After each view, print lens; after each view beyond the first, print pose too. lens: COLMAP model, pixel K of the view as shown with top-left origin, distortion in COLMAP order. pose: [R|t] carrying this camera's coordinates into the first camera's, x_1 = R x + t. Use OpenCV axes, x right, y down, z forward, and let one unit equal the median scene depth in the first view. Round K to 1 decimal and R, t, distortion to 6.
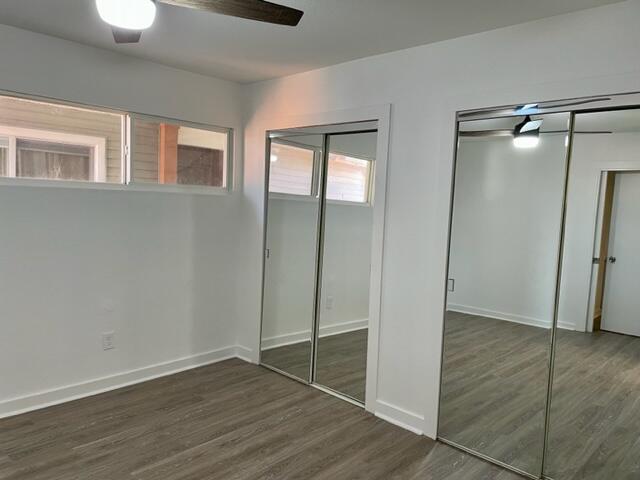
lens RADIAL K [[480.4, 0, 315.4], [0, 480.4, 244.1], [0, 0, 1]] dist [0.095482, -0.113953]
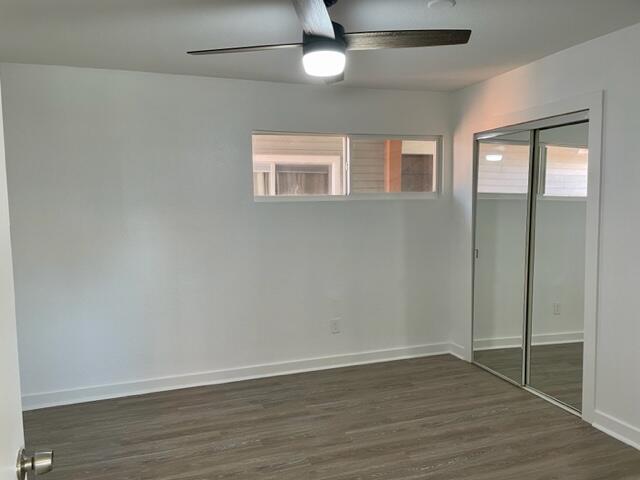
lens RADIAL K [[480.4, 0, 317.5], [0, 480.4, 243.5], [0, 0, 1]] dist [0.095482, -0.113953]
pose [[0.885144, -0.013661, -0.465117, 0.087575], [0.008069, 0.999869, -0.014010, 0.010922], [0.465248, 0.008647, 0.885138, -0.070490]]
